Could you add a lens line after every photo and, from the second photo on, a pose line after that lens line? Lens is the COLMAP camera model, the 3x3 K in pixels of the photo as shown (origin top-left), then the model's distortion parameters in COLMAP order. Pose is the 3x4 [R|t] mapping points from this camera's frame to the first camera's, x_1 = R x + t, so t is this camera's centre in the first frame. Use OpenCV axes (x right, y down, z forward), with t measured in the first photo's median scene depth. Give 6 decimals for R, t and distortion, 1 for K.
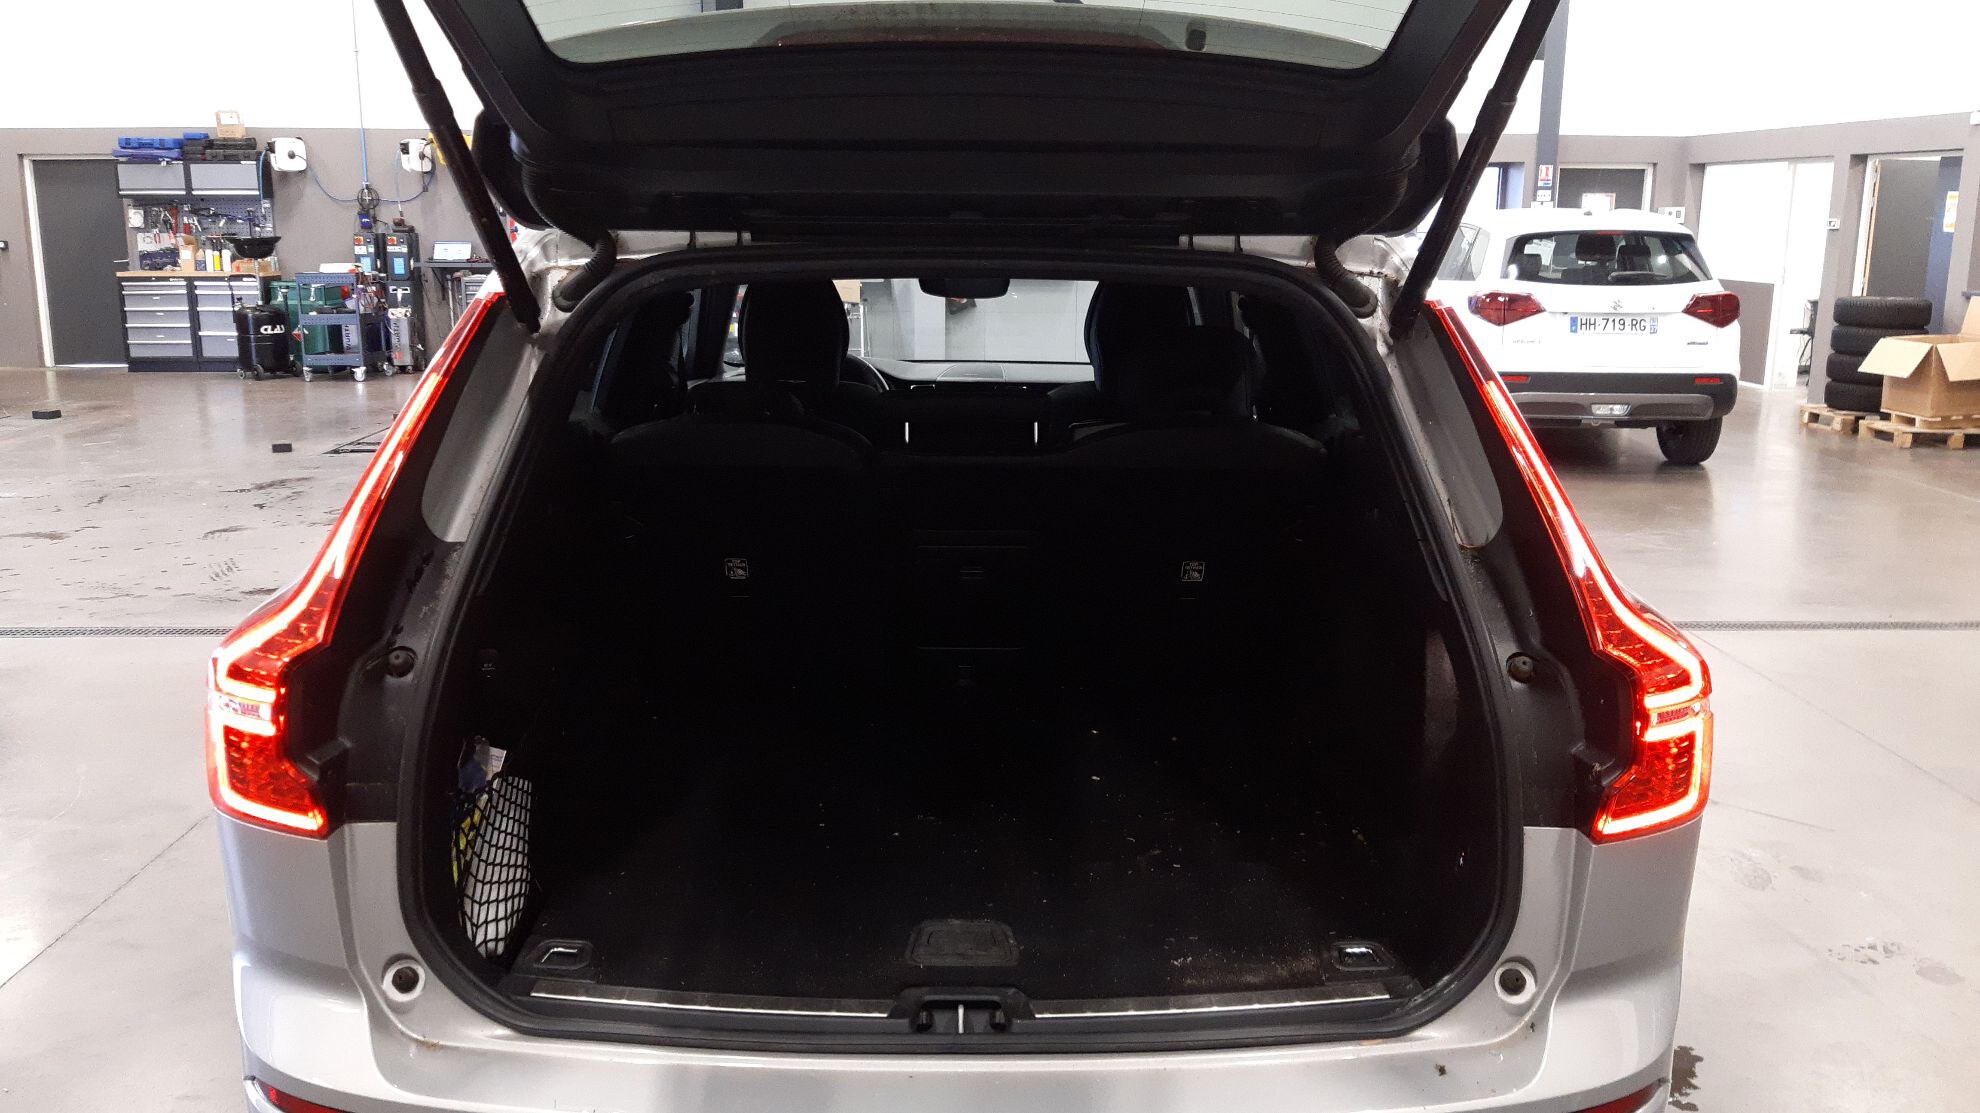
lens RADIAL K [[1589.2, 0, 983.9], [0, 1589.2, 552.5], [0, 0, 1]] dist [0.077465, -0.148204]
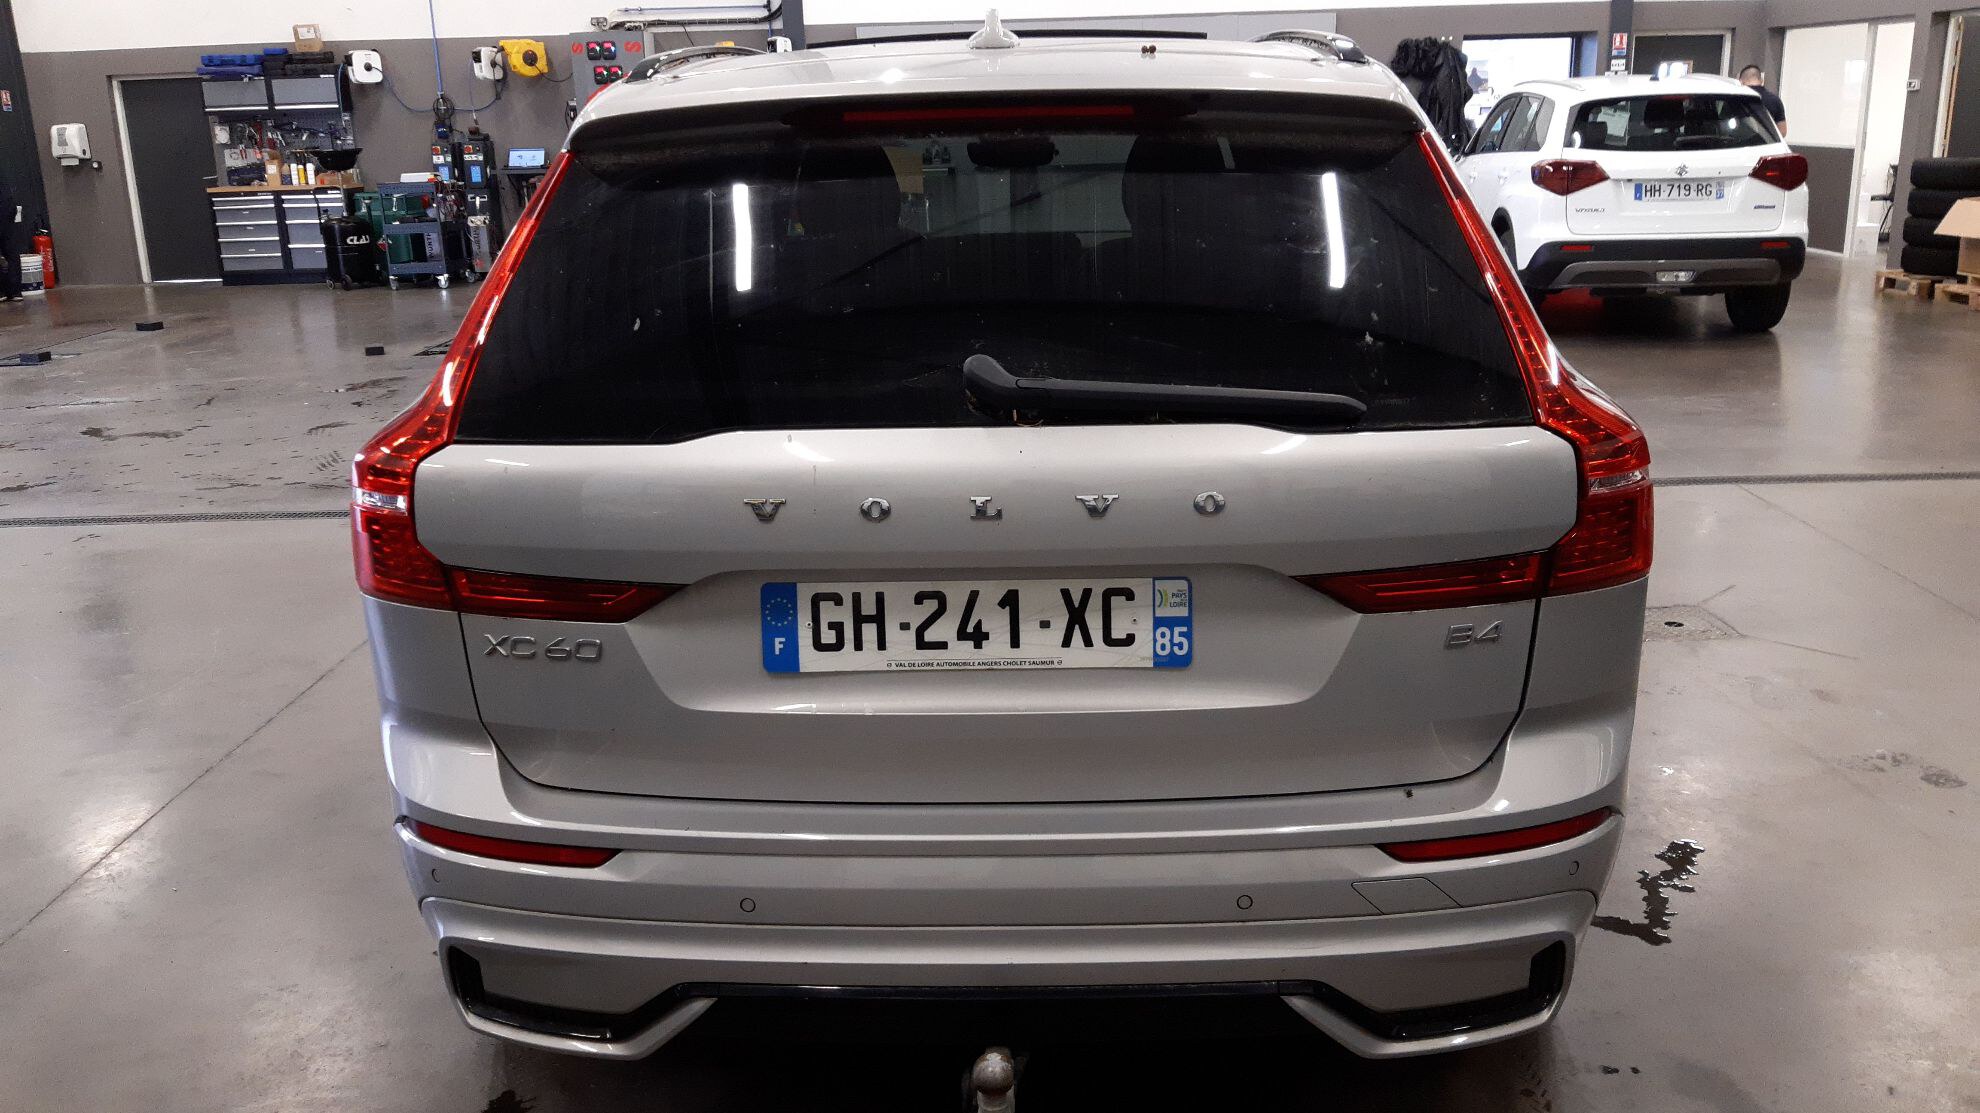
lens RADIAL K [[1589.2, 0, 981.3], [0, 1589.2, 551.3], [0, 0, 1]] dist [0.077465, -0.148204]
pose [[0.998522, -0.019186, -0.050842, 0.004377], [0.022197, 0.997992, 0.059329, 0.008236], [0.049601, -0.060370, 0.996943, -0.018090]]
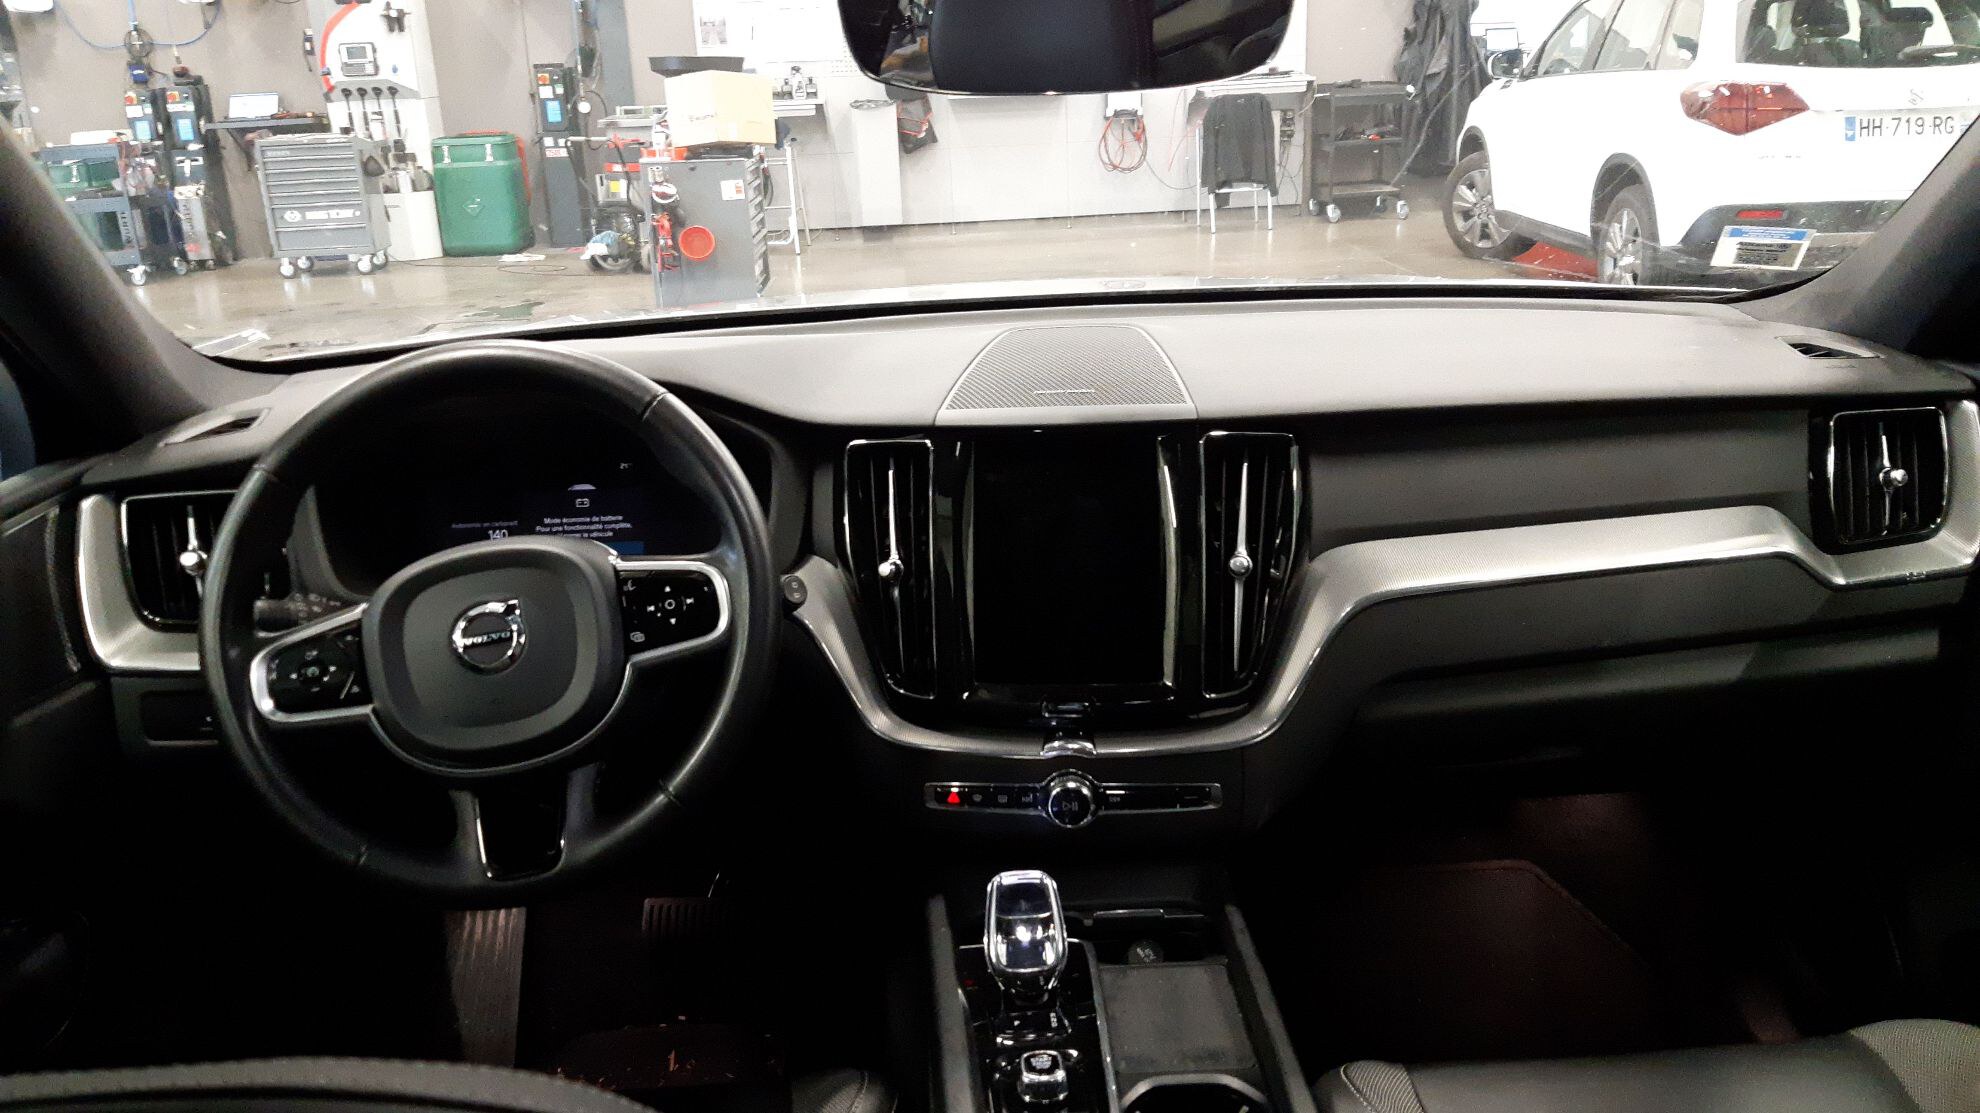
lens RADIAL K [[1589.2, 0, 976.8], [0, 1589.2, 558.5], [0, 0, 1]] dist [0.077465, -0.148204]
pose [[0.998246, -0.057230, 0.015132, -0.007662], [0.055323, 0.992878, 0.105510, -0.035880], [-0.021062, -0.104488, 0.994303, 0.213186]]
